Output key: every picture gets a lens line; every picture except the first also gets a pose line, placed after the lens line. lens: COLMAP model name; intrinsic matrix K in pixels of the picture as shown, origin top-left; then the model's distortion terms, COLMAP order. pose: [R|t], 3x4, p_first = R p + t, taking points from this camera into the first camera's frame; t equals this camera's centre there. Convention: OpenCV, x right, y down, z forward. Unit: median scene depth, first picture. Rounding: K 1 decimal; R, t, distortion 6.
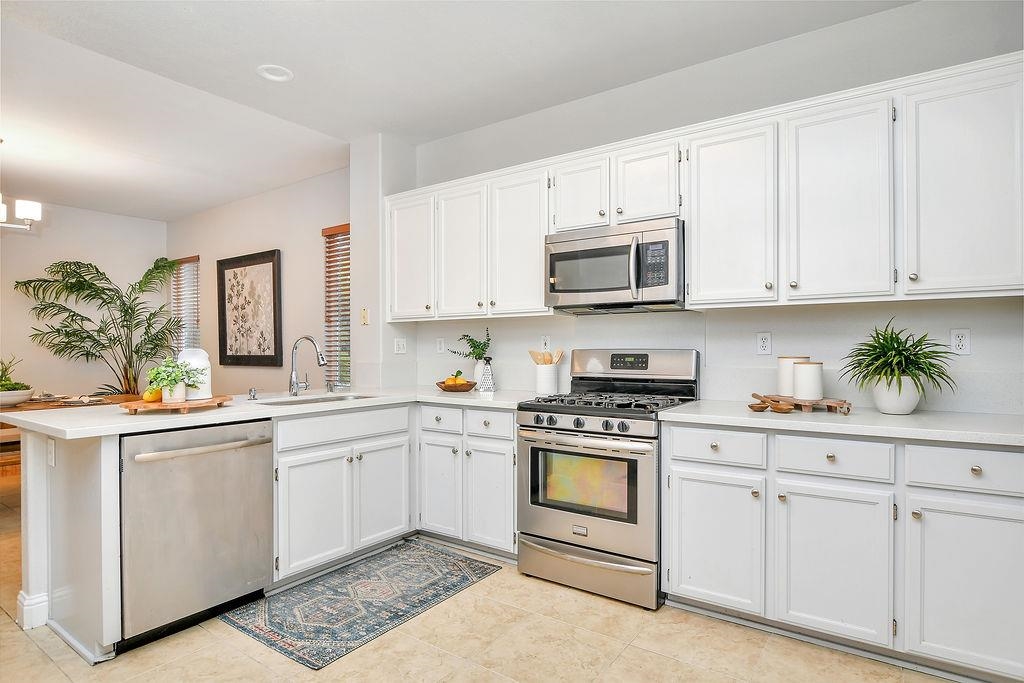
lens RADIAL K [[547.1, 0, 509.9], [0, 547.1, 345.5], [0, 0, 1]] dist [-0.002715, -0.001082]
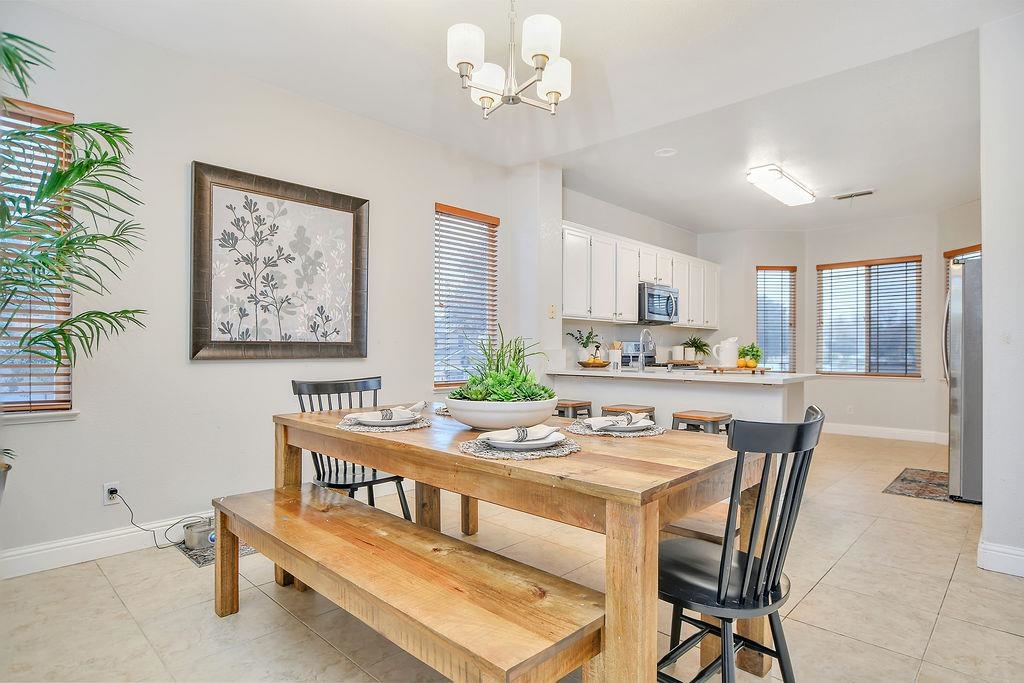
lens RADIAL K [[547.1, 0, 512.2], [0, 547.1, 347.9], [0, 0, 1]] dist [-0.002715, -0.001082]
pose [[0.152444, 0.009957, 0.988262, -1.063634], [-0.008516, 0.999925, -0.008760, 0.028498], [-0.988275, -0.007080, 0.152517, 0.649450]]
